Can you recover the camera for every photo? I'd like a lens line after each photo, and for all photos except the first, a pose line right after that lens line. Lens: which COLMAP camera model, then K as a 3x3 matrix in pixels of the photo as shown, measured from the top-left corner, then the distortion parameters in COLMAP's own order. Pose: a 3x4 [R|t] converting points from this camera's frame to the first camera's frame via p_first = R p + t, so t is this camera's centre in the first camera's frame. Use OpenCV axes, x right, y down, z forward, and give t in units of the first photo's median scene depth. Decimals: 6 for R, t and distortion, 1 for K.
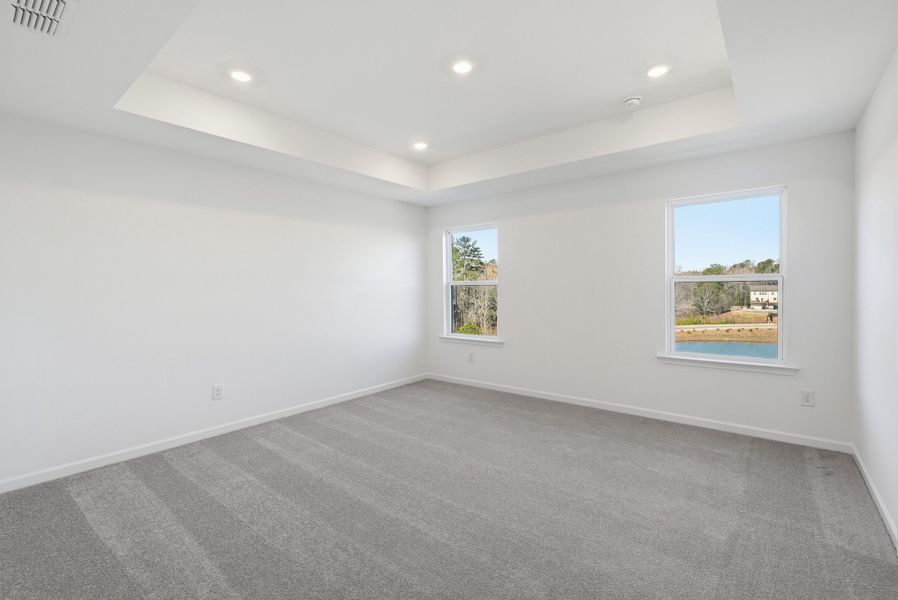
lens RADIAL K [[399.9, 0, 451.9], [0, 399.9, 289.7], [0, 0, 1]] dist [-0.000007, 0.000115]
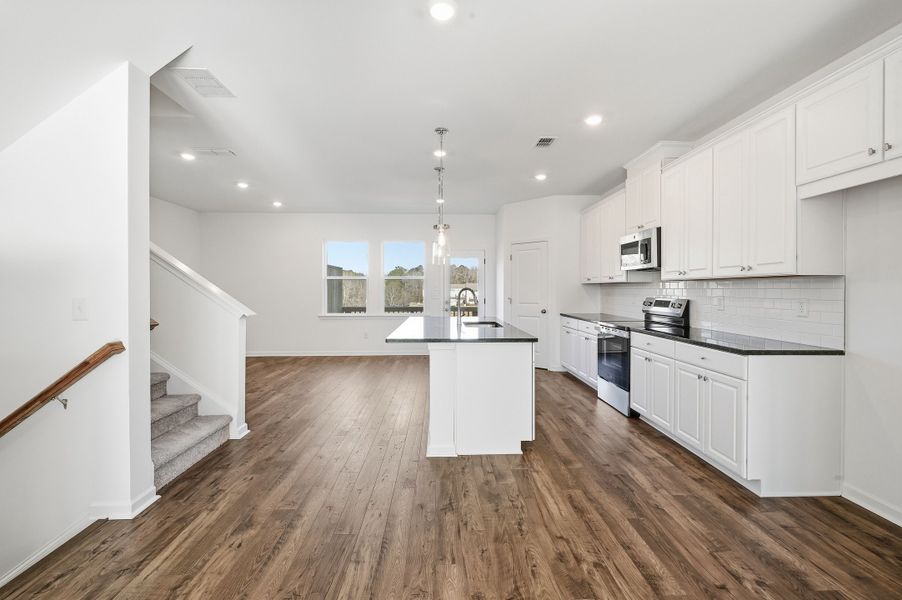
lens RADIAL K [[401.6, 0, 453.9], [0, 401.6, 289.7], [0, 0, 1]] dist [-0.000007, 0.000115]
pose [[0.752669, 0.000205, 0.658399, -0.073336], [-0.002551, 0.999993, 0.002604, 0.003512], [-0.658394, -0.003640, 0.752665, -0.099399]]
